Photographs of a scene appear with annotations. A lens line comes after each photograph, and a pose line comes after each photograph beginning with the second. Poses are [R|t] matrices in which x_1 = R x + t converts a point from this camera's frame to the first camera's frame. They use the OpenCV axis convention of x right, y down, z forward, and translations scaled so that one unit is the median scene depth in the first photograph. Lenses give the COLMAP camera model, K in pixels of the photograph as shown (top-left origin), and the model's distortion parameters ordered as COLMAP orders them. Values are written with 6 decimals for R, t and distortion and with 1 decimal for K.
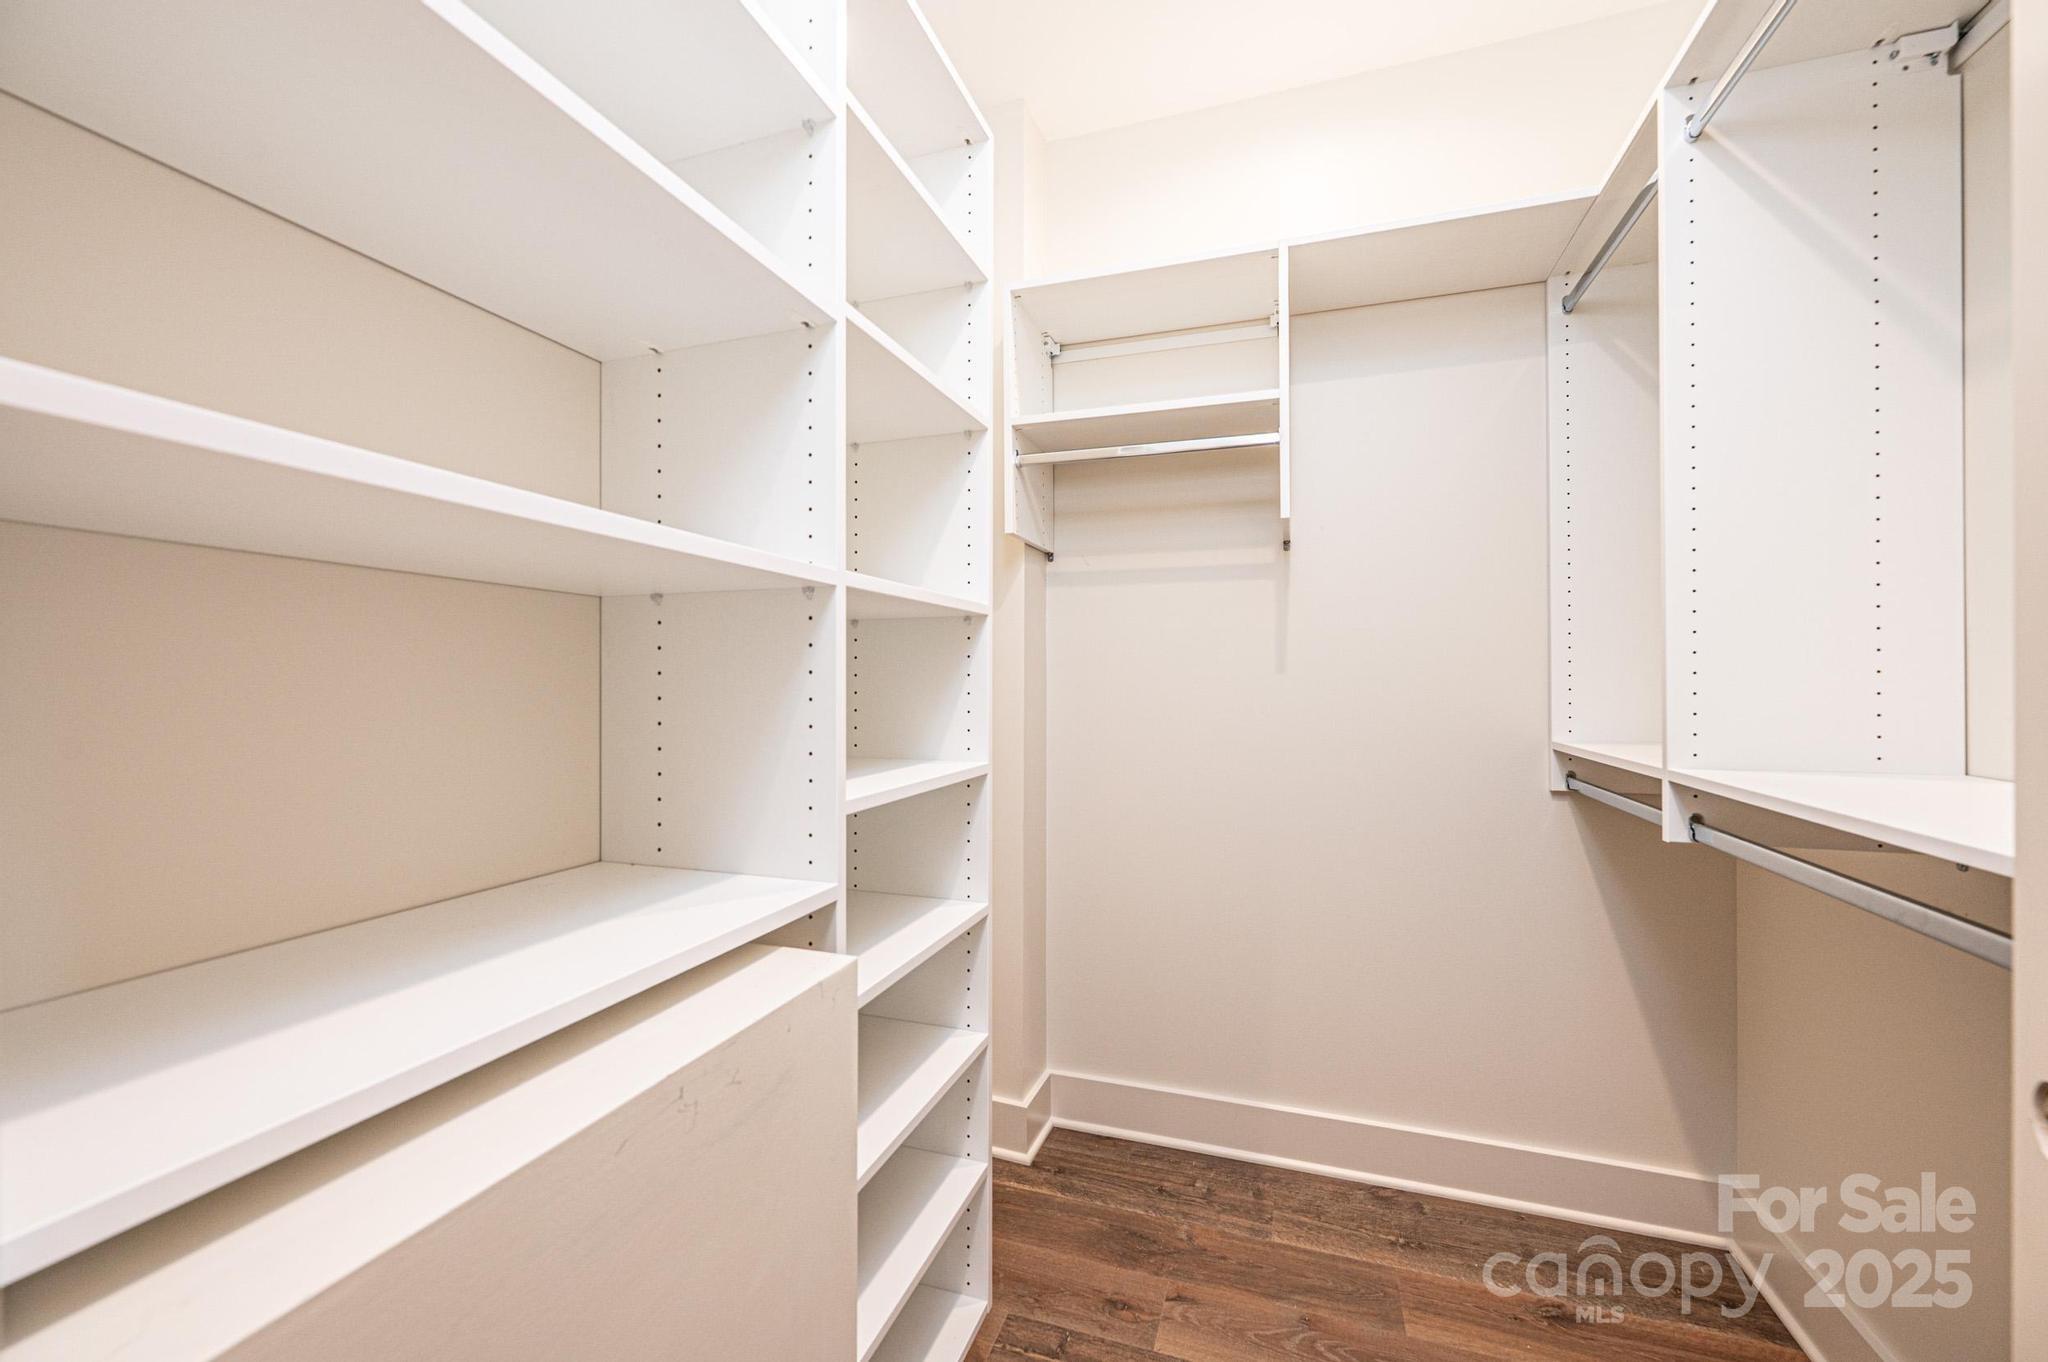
lens RADIAL K [[829.2, 0, 1024.4], [0, 829.2, 679.7], [0, 0, 1]] dist [0.002865, -0.001243]
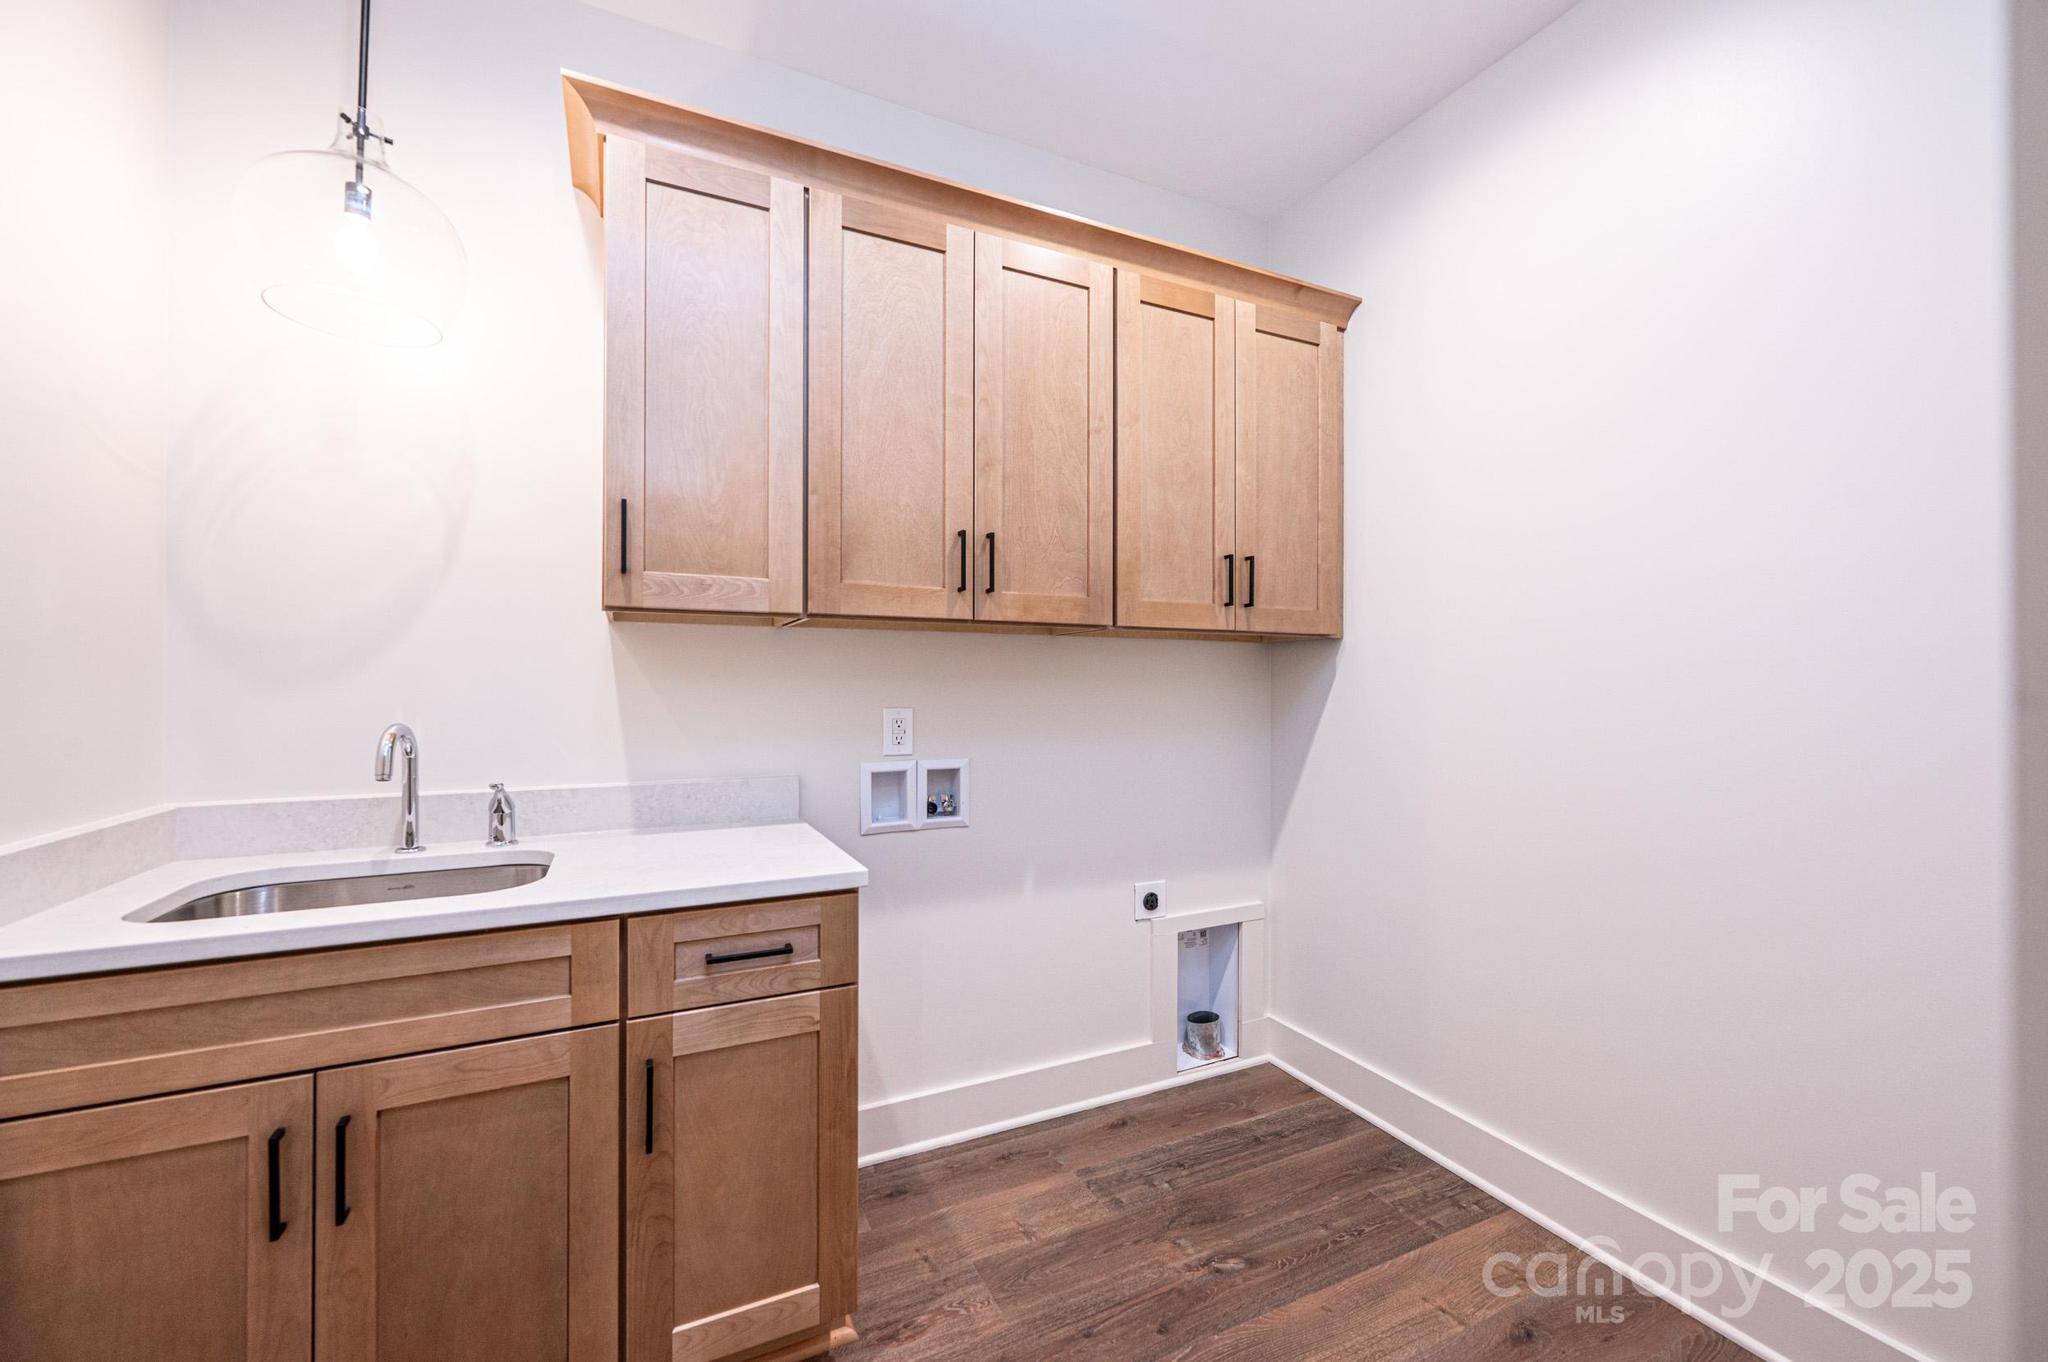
lens RADIAL K [[829.2, 0, 1033.2], [0, 829.2, 683.4], [0, 0, 1]] dist [0.002865, -0.001243]
pose [[-0.719557, -0.001953, -0.694430, 1.055318], [0.003444, 0.999974, -0.006381, 0.009311], [0.694425, -0.006983, -0.719532, 1.668049]]
